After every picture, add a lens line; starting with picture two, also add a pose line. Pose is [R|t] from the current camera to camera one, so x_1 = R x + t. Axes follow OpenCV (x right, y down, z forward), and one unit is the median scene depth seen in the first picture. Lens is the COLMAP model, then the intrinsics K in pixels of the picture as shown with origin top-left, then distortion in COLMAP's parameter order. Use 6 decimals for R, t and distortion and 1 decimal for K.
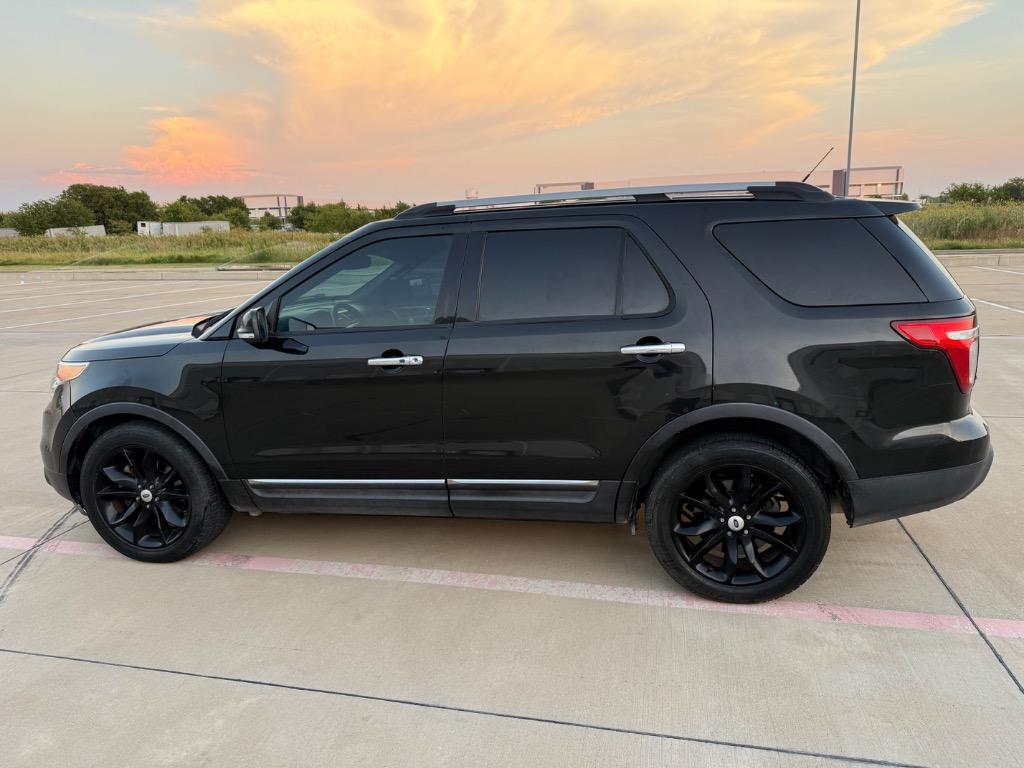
lens RADIAL K [[722.3, 0, 516.9], [0, 722.3, 376.8], [0, 0, 1]] dist [0.010505, -0.021567]
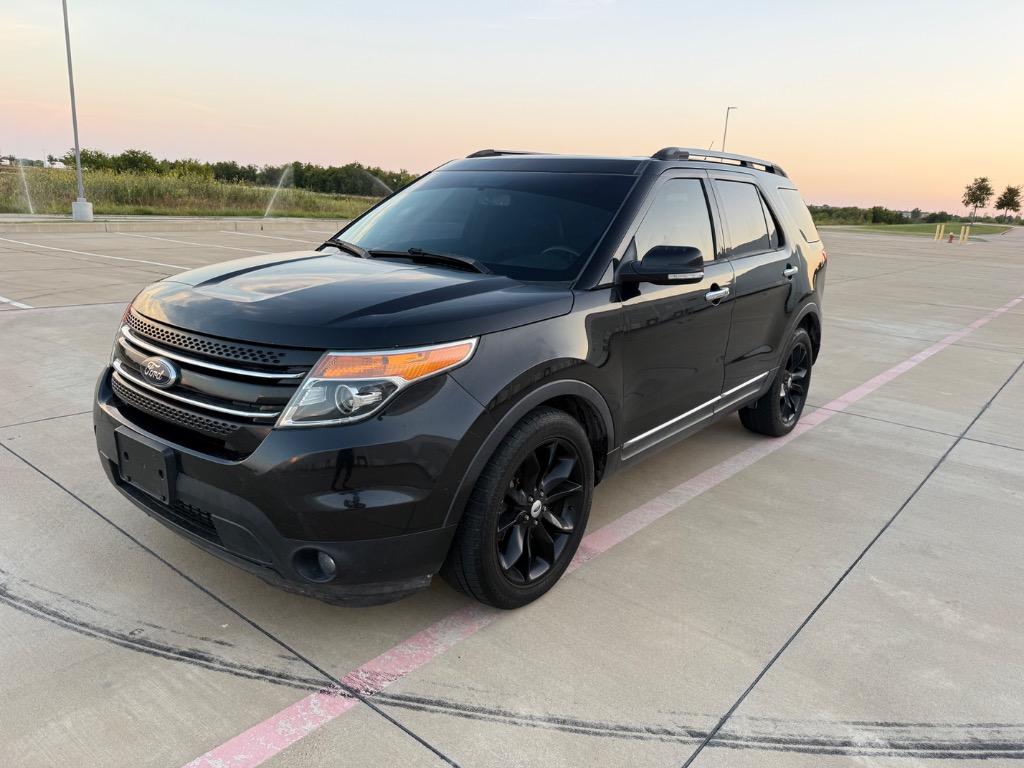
lens RADIAL K [[722.3, 0, 506.1], [0, 722.3, 372.0], [0, 0, 1]] dist [0.010505, -0.021567]
pose [[0.457584, -0.151239, 0.876210, -1.137788], [0.117537, 0.987069, 0.108992, -0.053401], [-0.881364, 0.053114, 0.469443, 0.678572]]
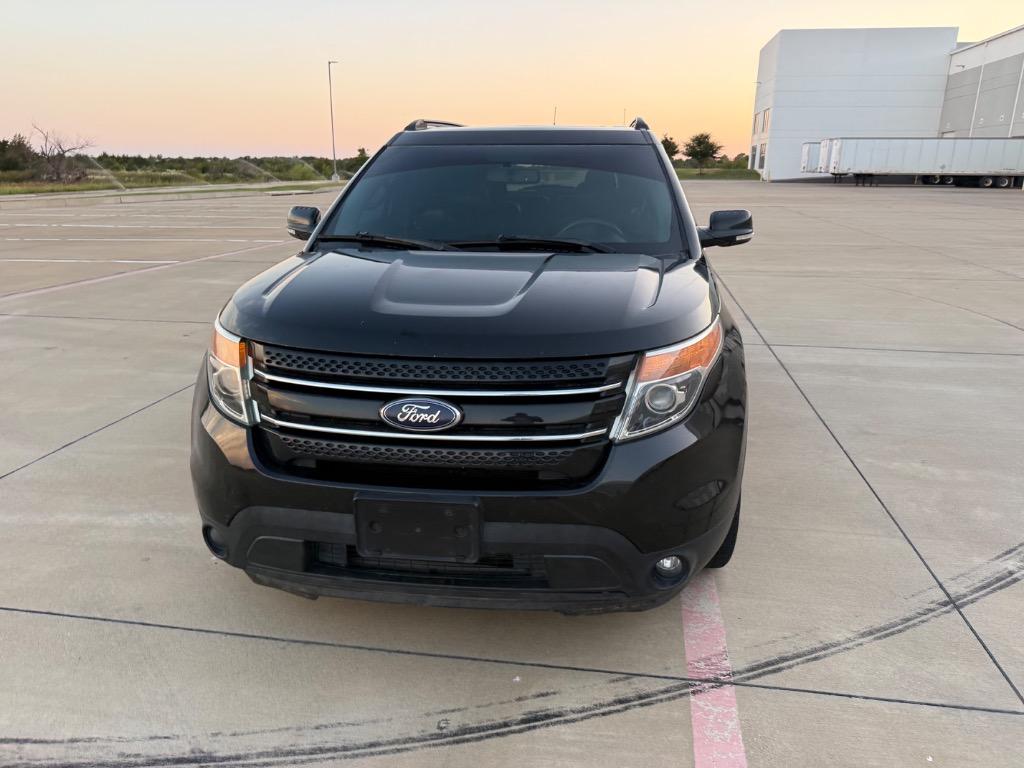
lens RADIAL K [[722.3, 0, 511.7], [0, 722.3, 382.3], [0, 0, 1]] dist [0.010505, -0.021567]
pose [[-0.054857, -0.247717, 0.967278, -1.221681], [0.203828, 0.945560, 0.253715, -0.163314], [-0.977469, 0.211077, -0.001379, 1.196426]]
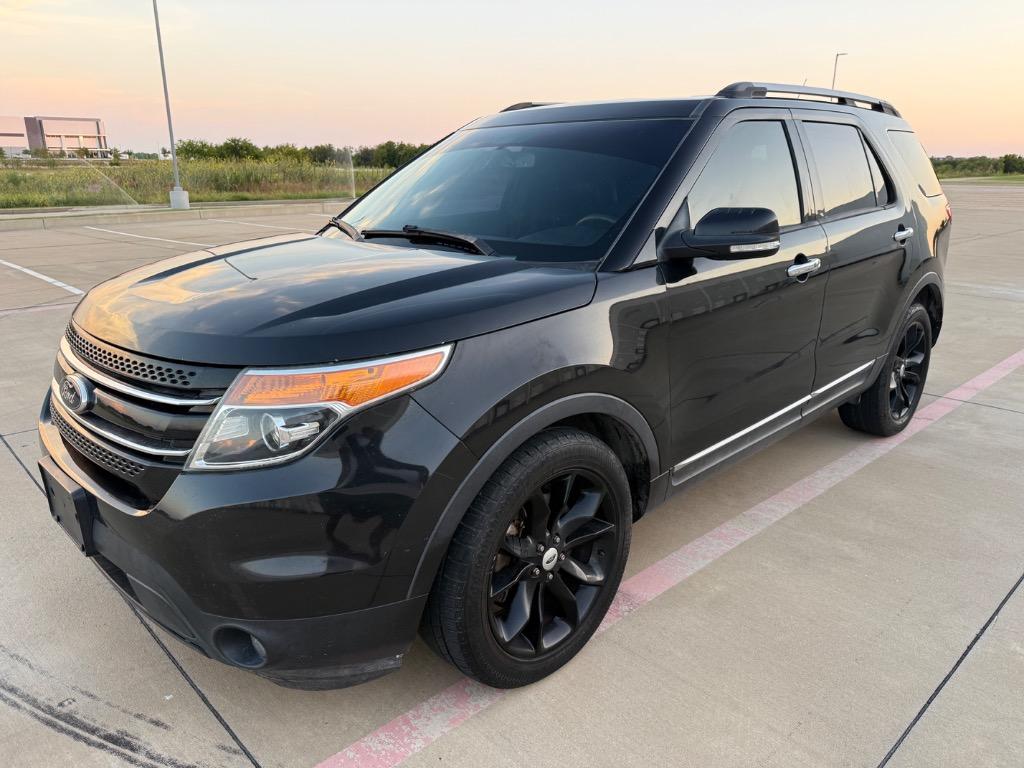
lens RADIAL K [[722.3, 0, 507.8], [0, 722.3, 381.8], [0, 0, 1]] dist [0.010505, -0.021567]
pose [[0.563753, -0.201440, 0.801002, -0.950678], [0.149919, 0.978650, 0.140601, -0.053867], [-0.812224, 0.040822, 0.581916, 0.693498]]
